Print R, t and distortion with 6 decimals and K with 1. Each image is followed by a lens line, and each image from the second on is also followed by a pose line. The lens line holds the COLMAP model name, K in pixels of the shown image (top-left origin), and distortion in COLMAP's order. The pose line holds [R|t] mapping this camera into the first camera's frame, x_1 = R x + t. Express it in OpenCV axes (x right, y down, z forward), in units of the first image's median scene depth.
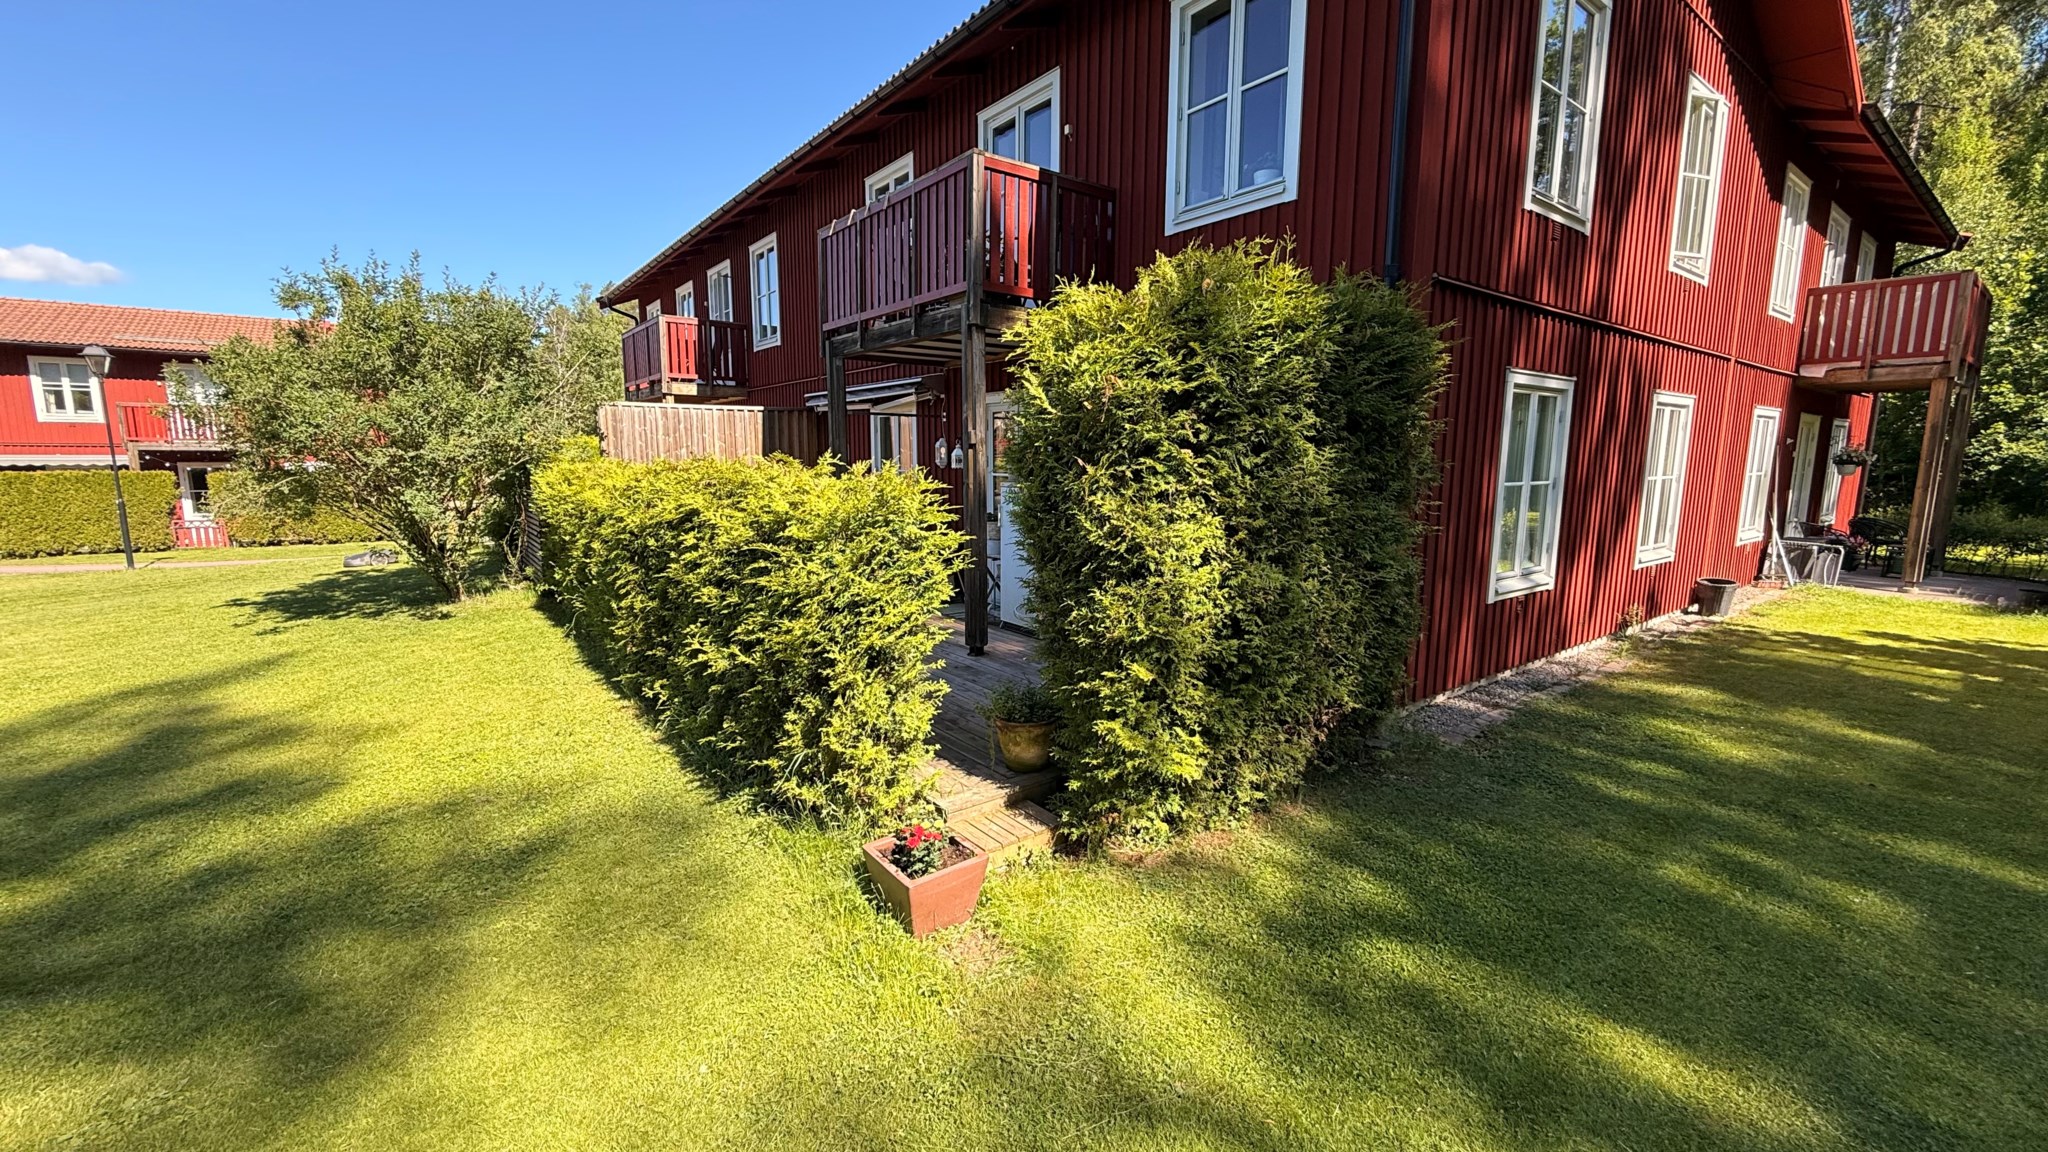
lens RADIAL K [[817.9, 0, 1019.5], [0, 817.9, 575.1], [0, 0, 1]] dist [0.000695, 0.000283]
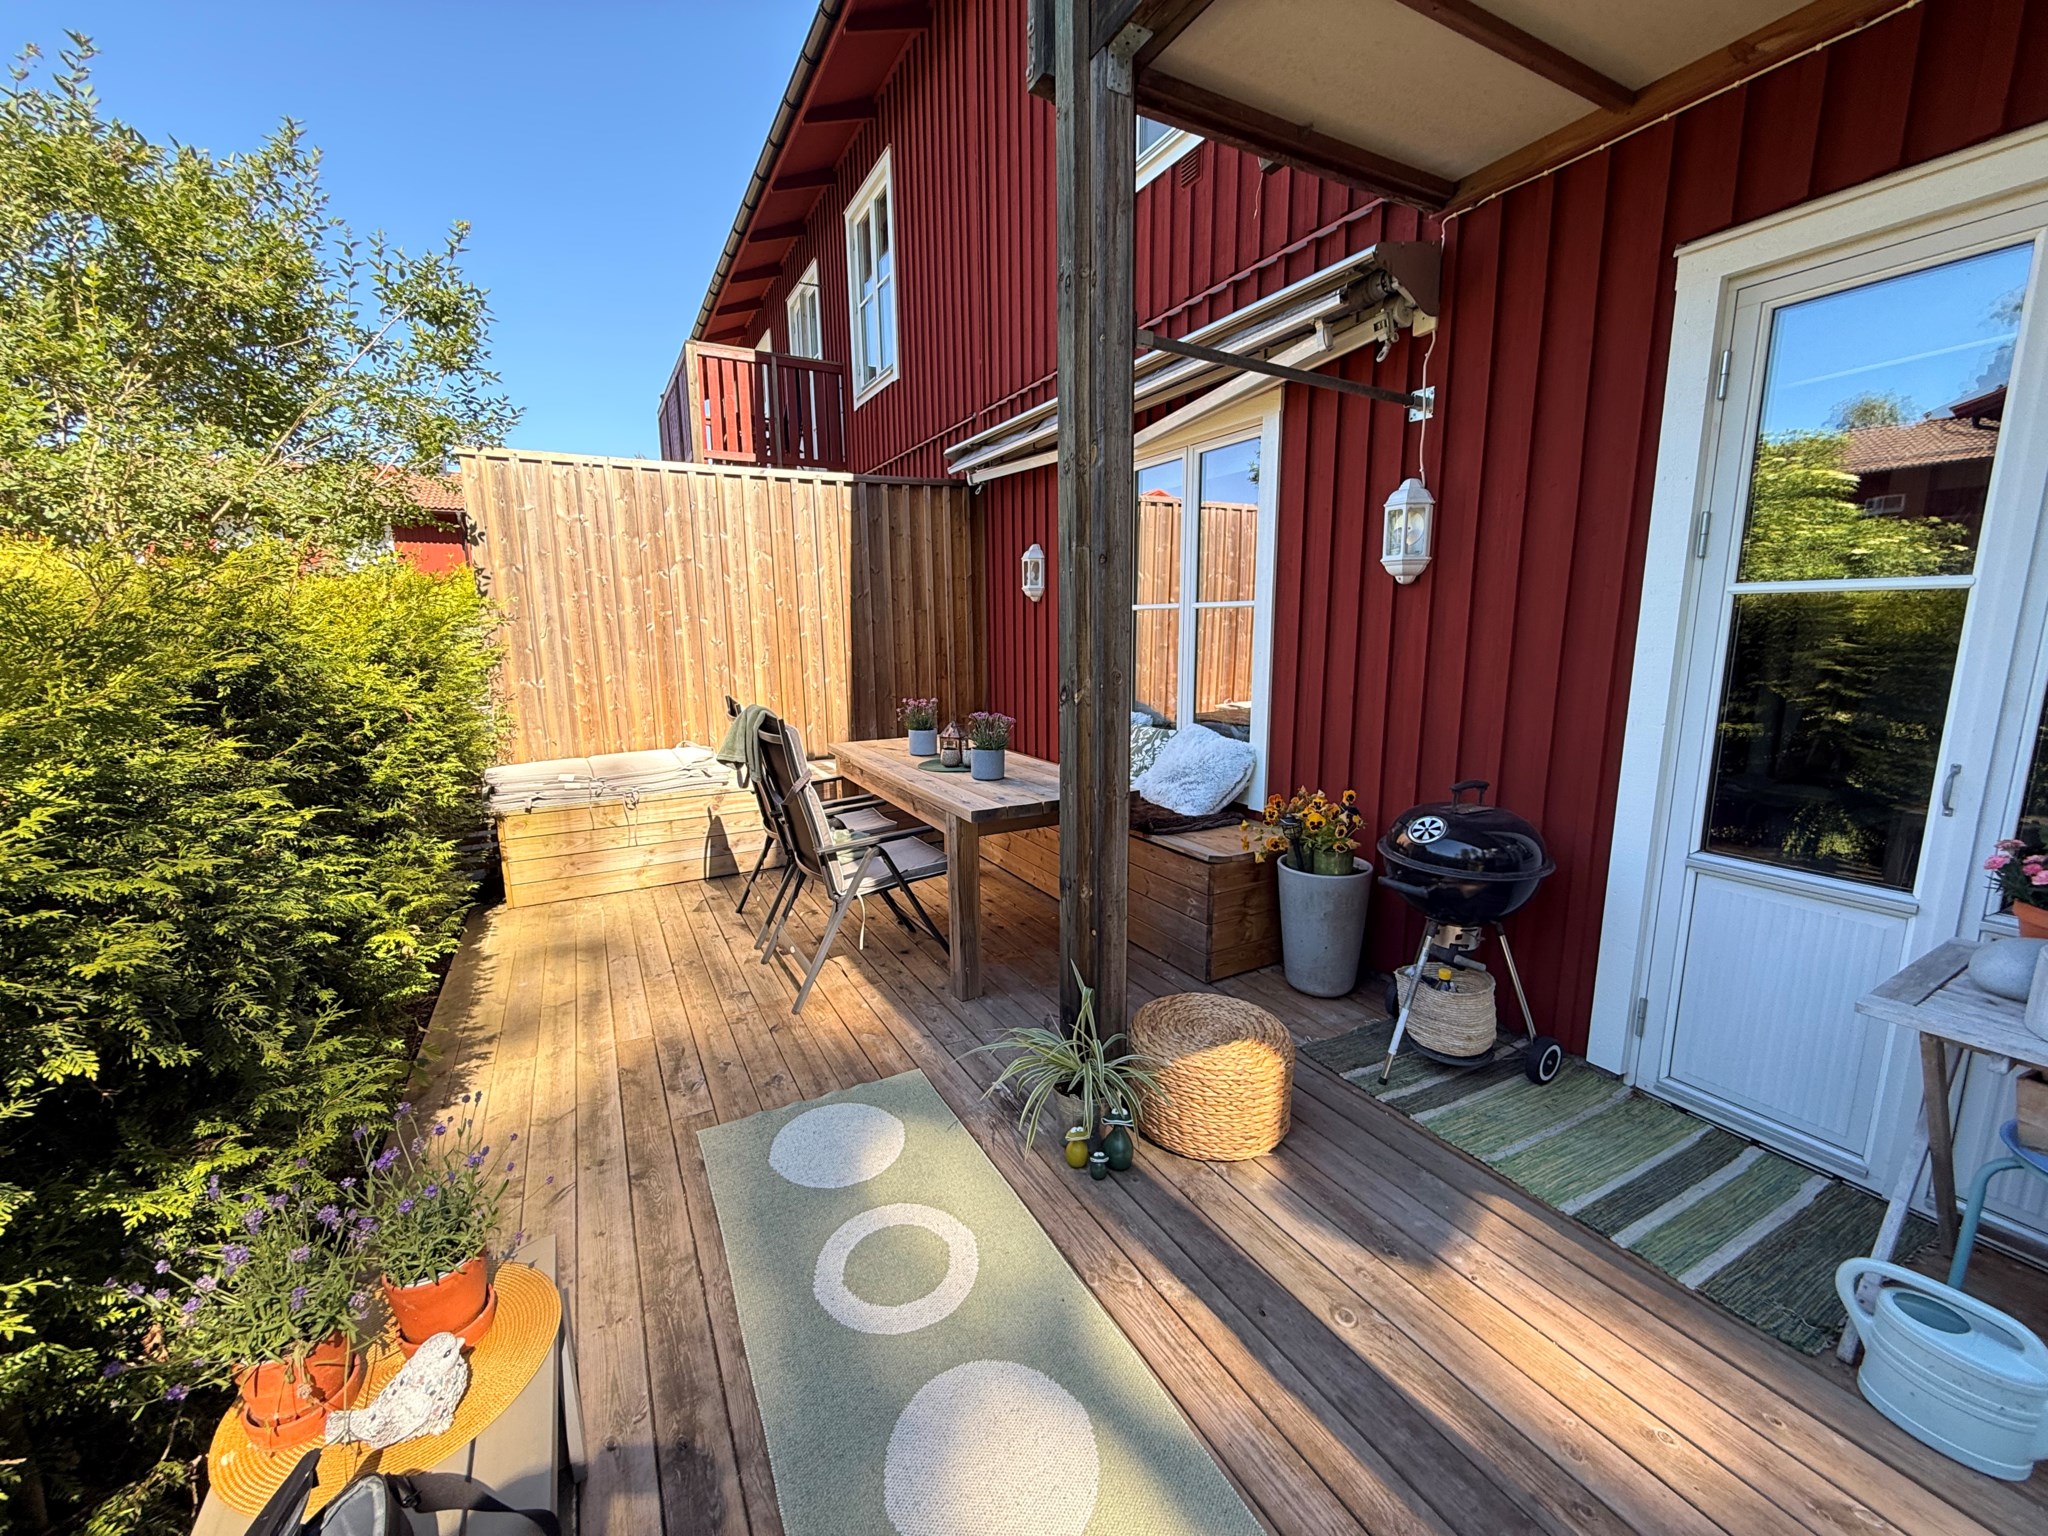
lens RADIAL K [[821.2, 0, 1024.0], [0, 821.2, 768.0], [0, 0, 1]] dist [-0.000657, -0.000027]
pose [[0.988611, 0.011456, -0.150054, -0.151231], [-0.005912, 0.999285, 0.037345, -0.061216], [0.150374, -0.036032, 0.987972, 0.557628]]
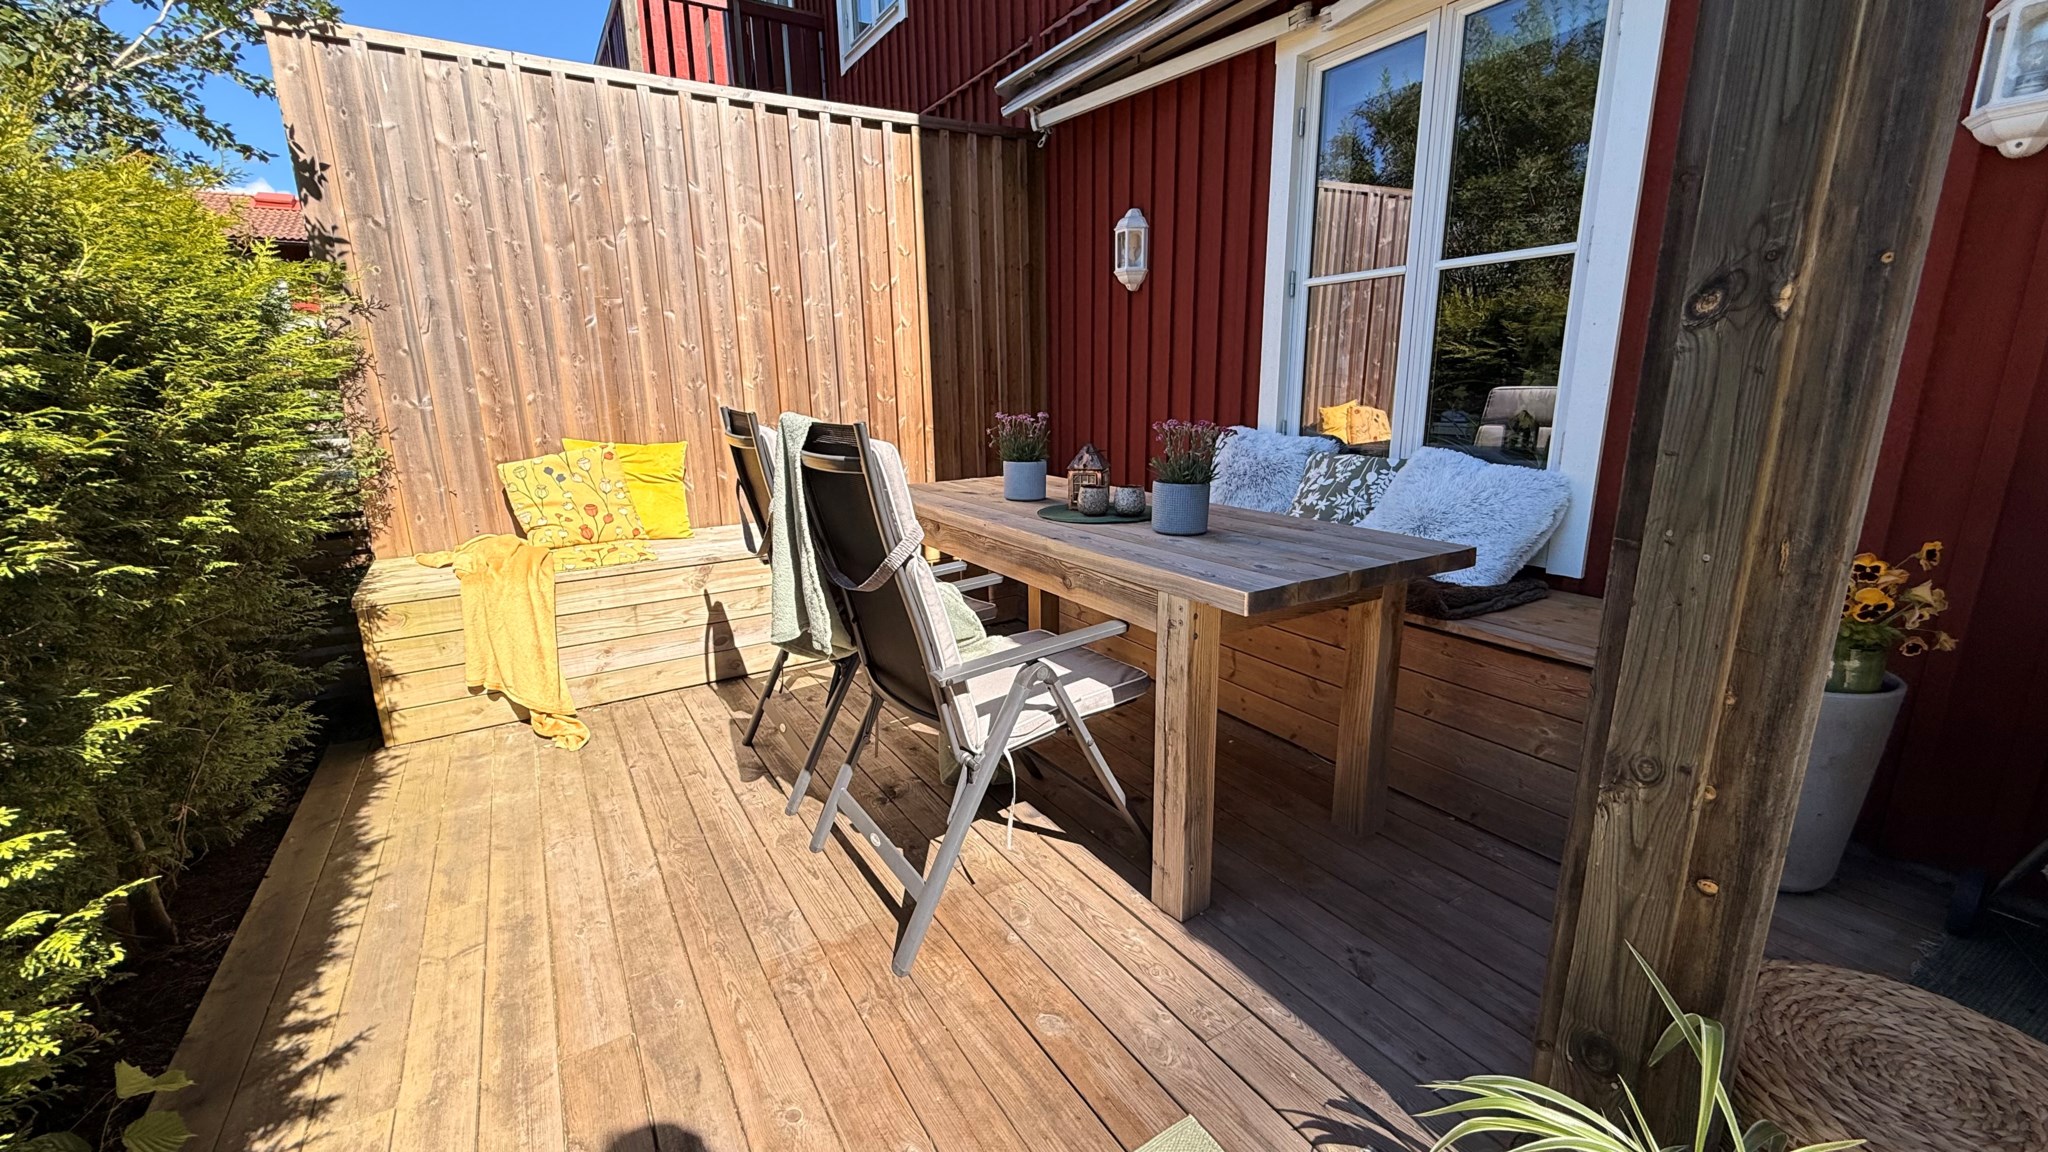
lens RADIAL K [[817.9, 0, 1019.5], [0, 817.9, 575.1], [0, 0, 1]] dist [0.000695, 0.000283]
pose [[0.994937, 0.001328, -0.100493, -0.224222], [0.008165, 0.995539, 0.093994, -0.054124], [0.100170, -0.094339, 0.990488, 0.667190]]
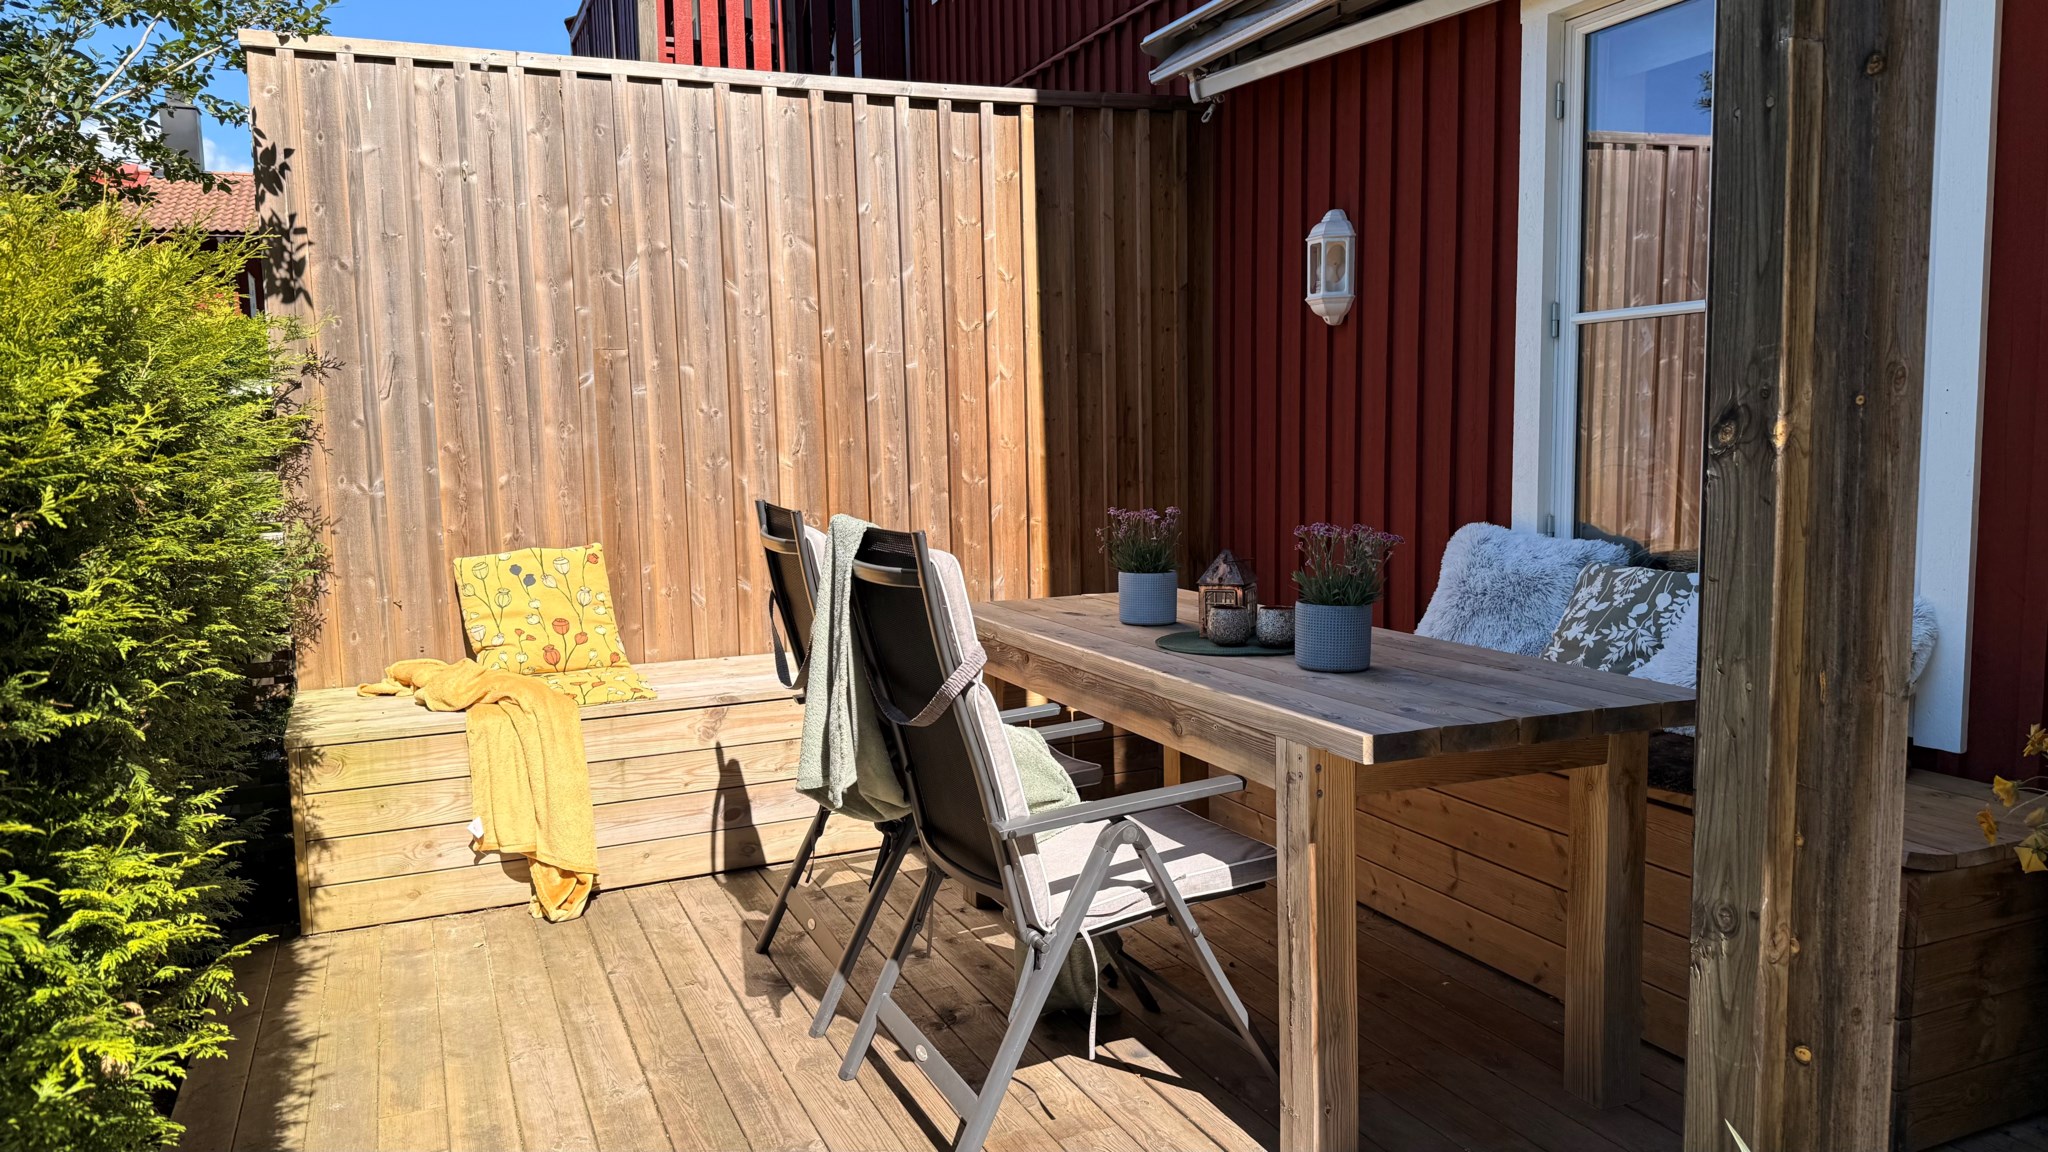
lens RADIAL K [[1434.3, 0, 1013.3], [0, 1434.3, 582.3], [0, 0, 1]] dist [0.144931, -0.231397]
pose [[0.969764, 0.000860, -0.244043, -0.200884], [-0.008714, 0.999478, -0.031107, -0.052787], [0.243889, 0.032293, 0.969265, 0.604691]]
